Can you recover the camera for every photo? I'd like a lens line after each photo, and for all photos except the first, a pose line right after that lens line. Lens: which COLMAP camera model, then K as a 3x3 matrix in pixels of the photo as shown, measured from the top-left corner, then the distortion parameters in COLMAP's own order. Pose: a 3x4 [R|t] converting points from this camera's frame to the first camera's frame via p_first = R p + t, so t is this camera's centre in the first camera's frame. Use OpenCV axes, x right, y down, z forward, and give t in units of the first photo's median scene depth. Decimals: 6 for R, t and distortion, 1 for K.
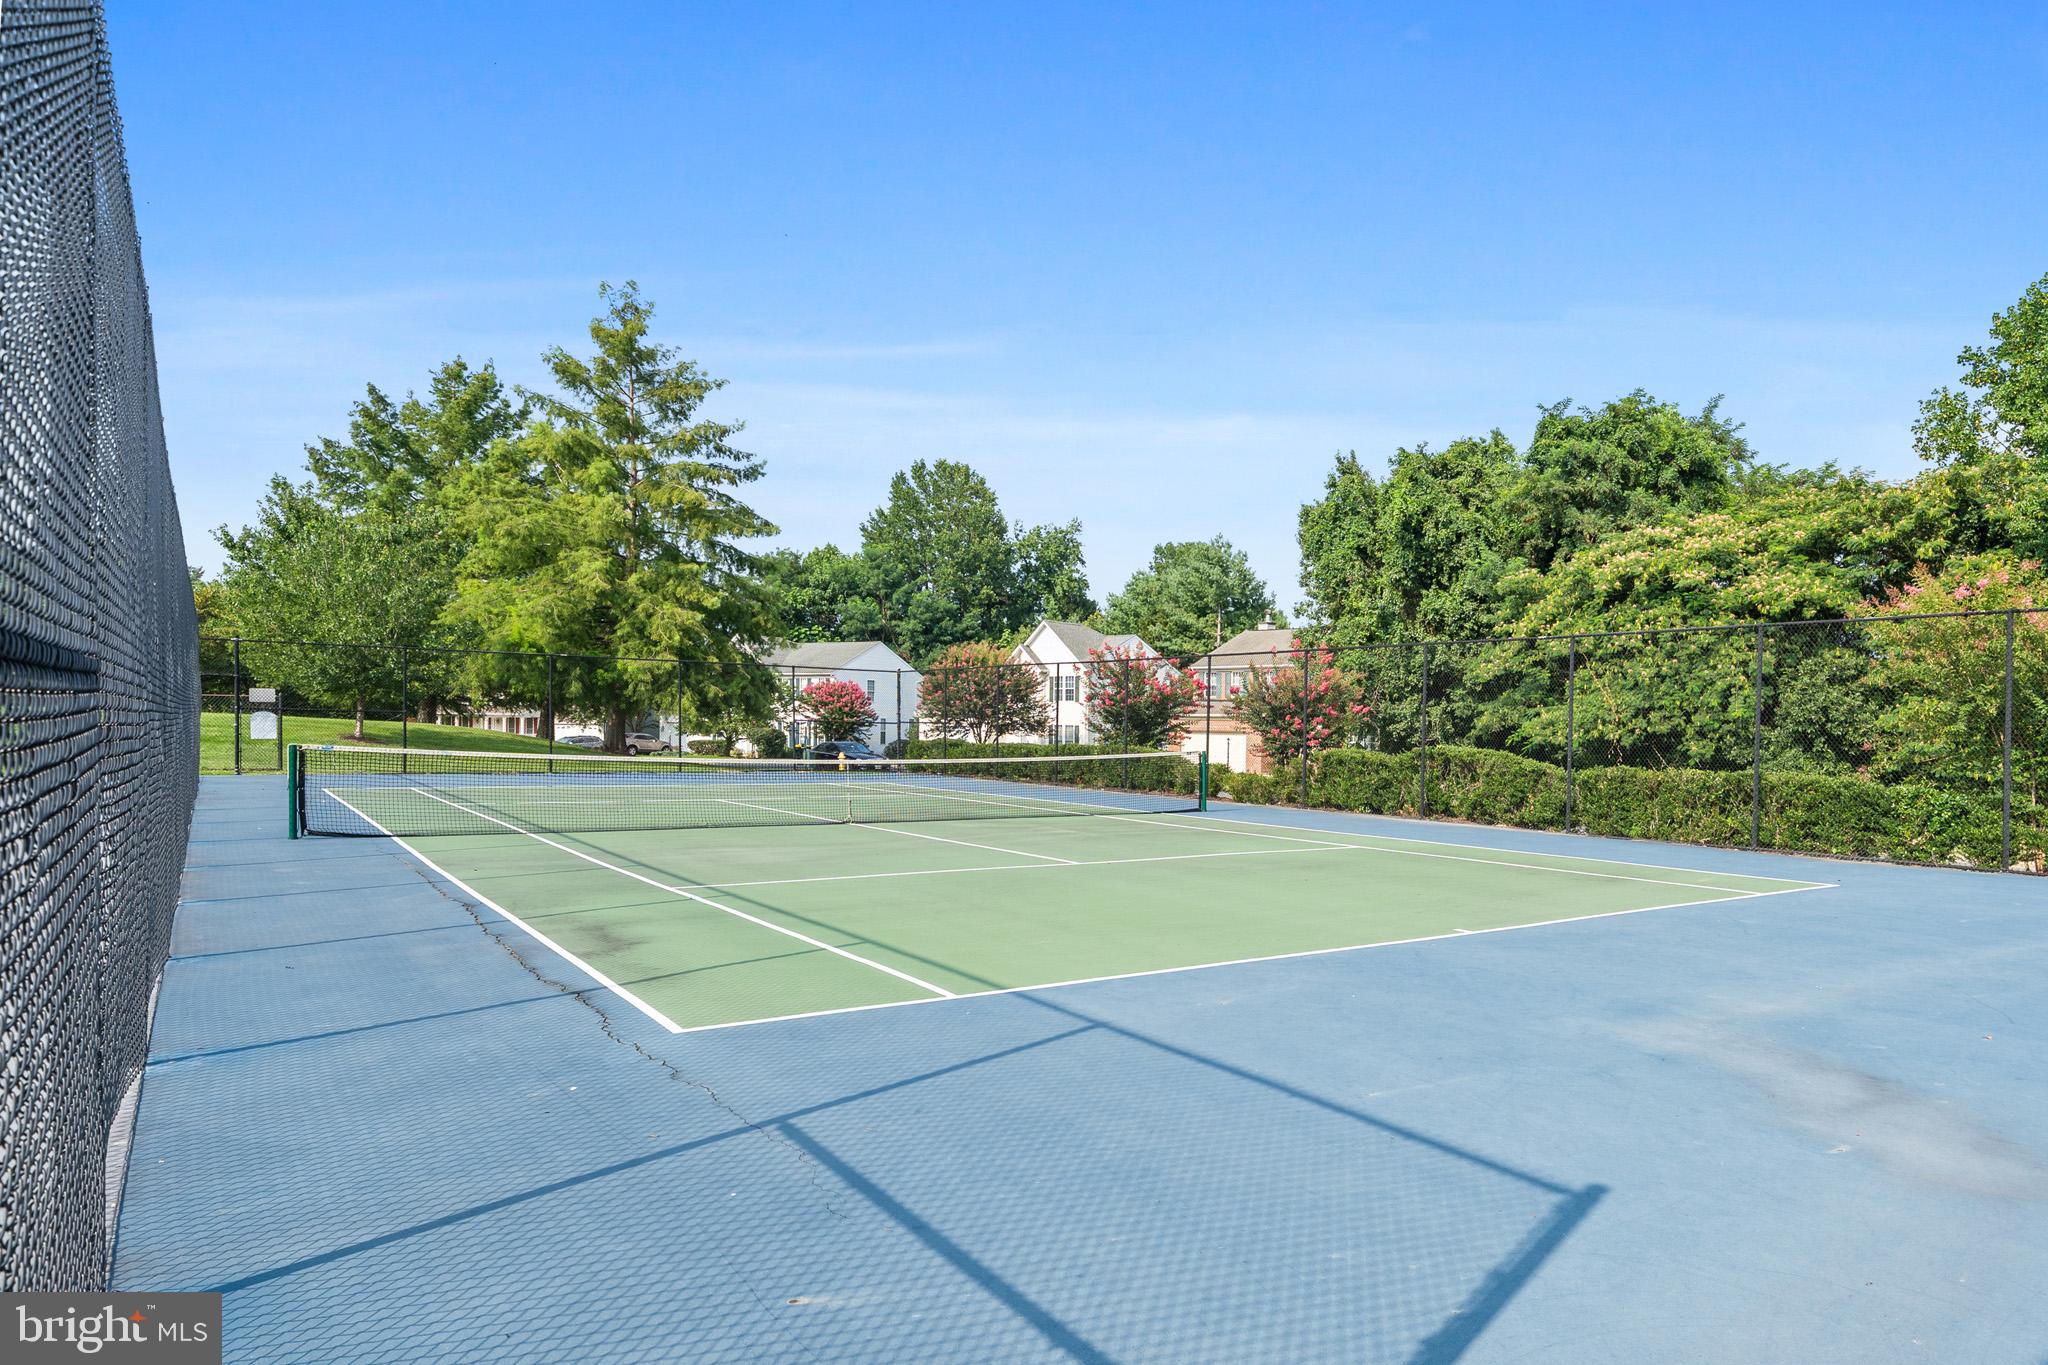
lens RADIAL K [[993.3, 0, 1024.0], [0, 993.3, 682.5], [0, 0, 1]] dist [-0.000002, -0.000018]
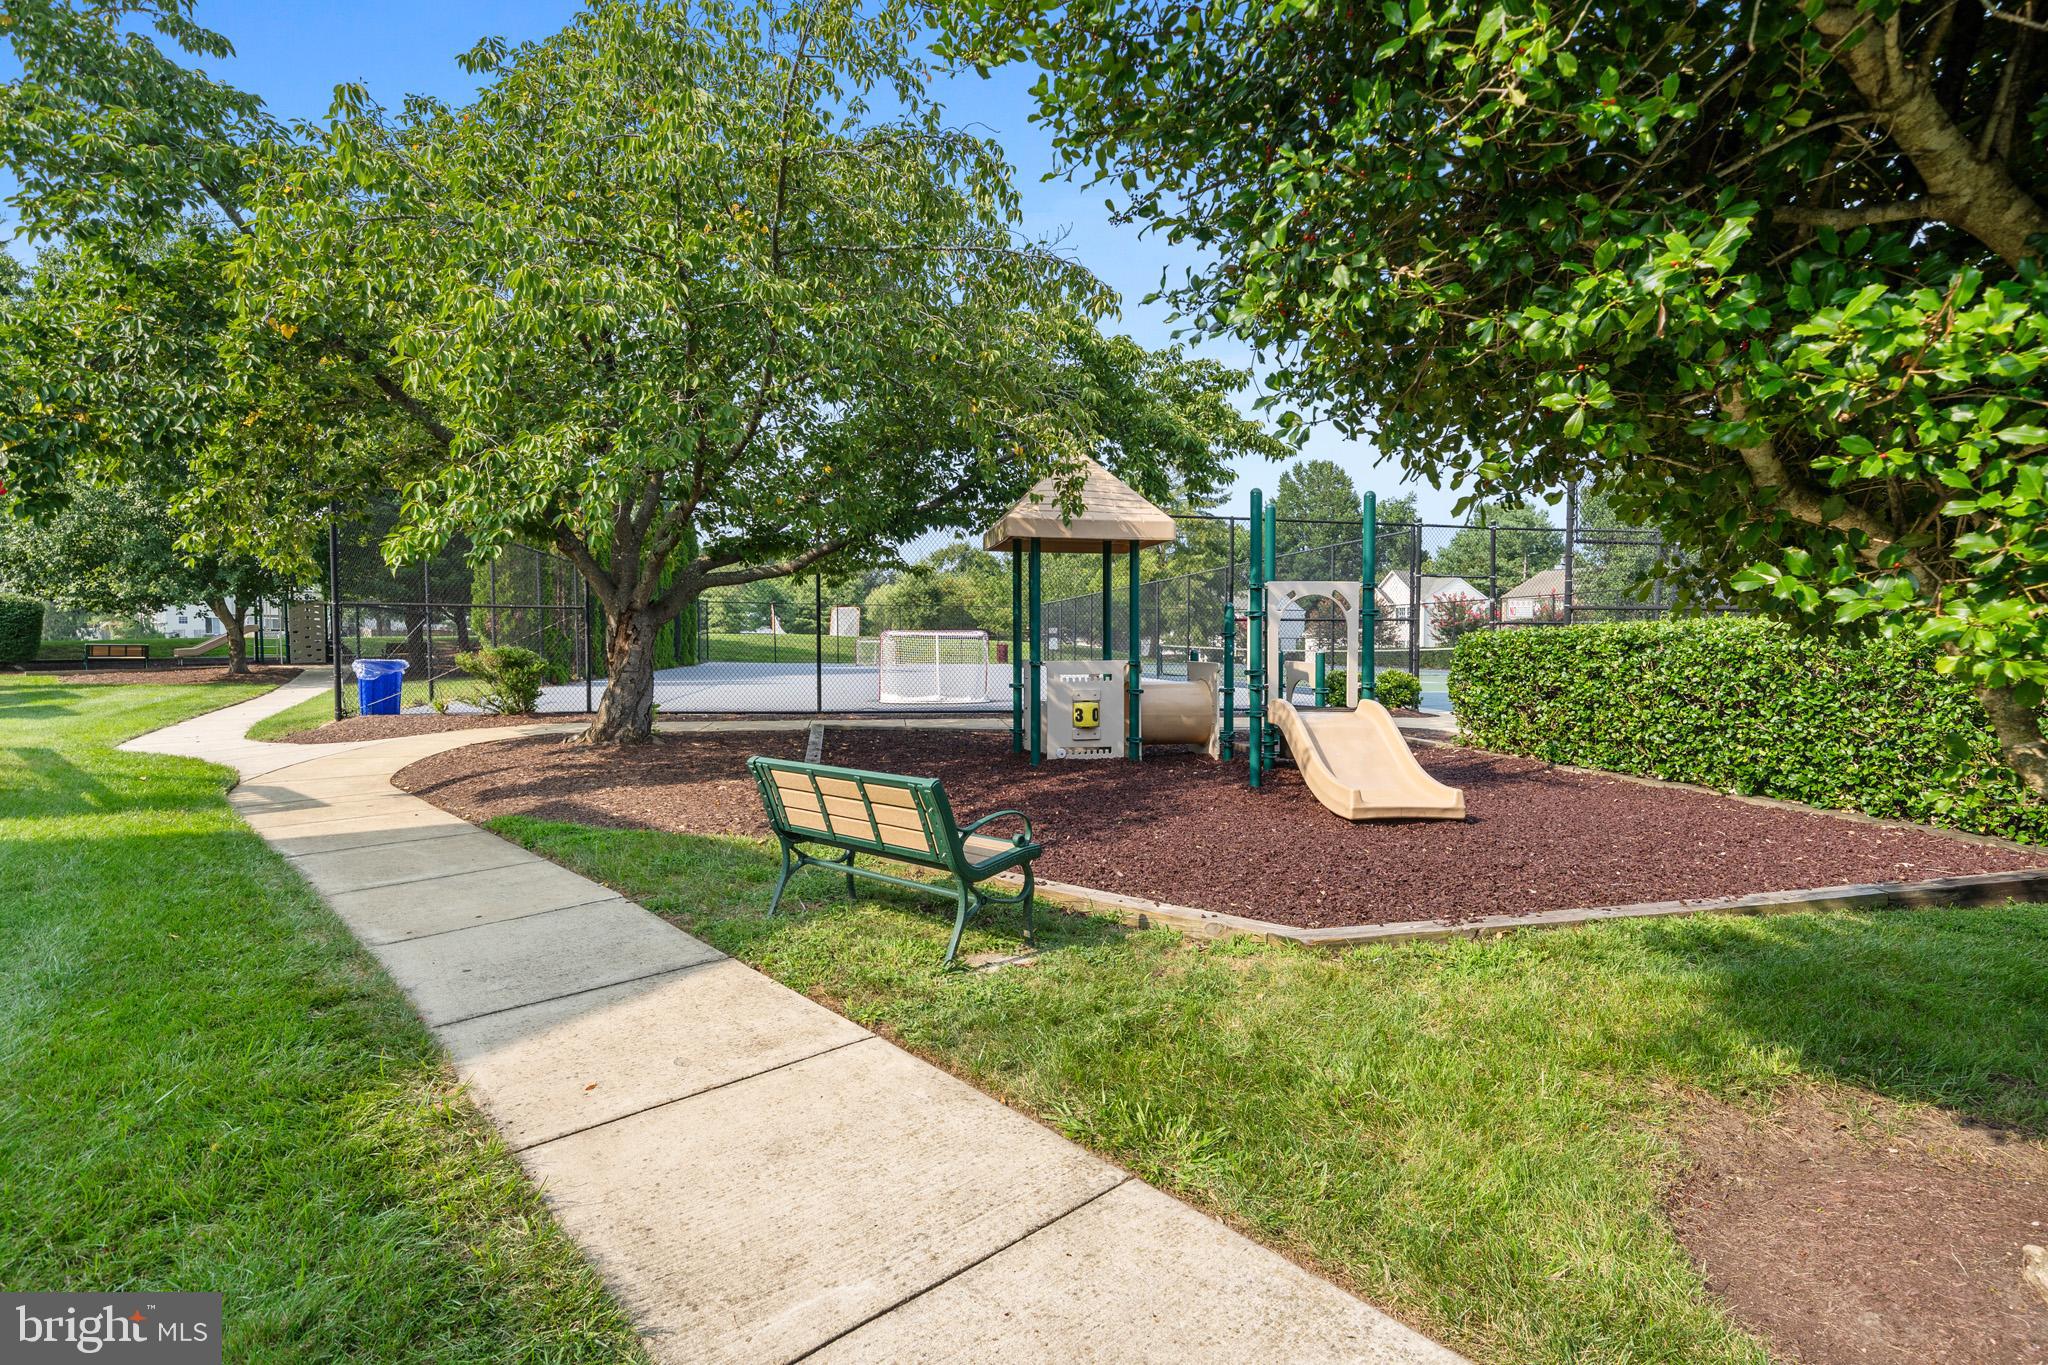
lens RADIAL K [[993.3, 0, 1024.0], [0, 993.3, 682.5], [0, 0, 1]] dist [-0.000002, -0.000018]
pose [[0.955320, -0.009930, -0.295408, -0.060980], [0.031017, 0.997286, 0.066780, -0.010210], [0.293943, -0.072959, 0.953034, -0.525050]]
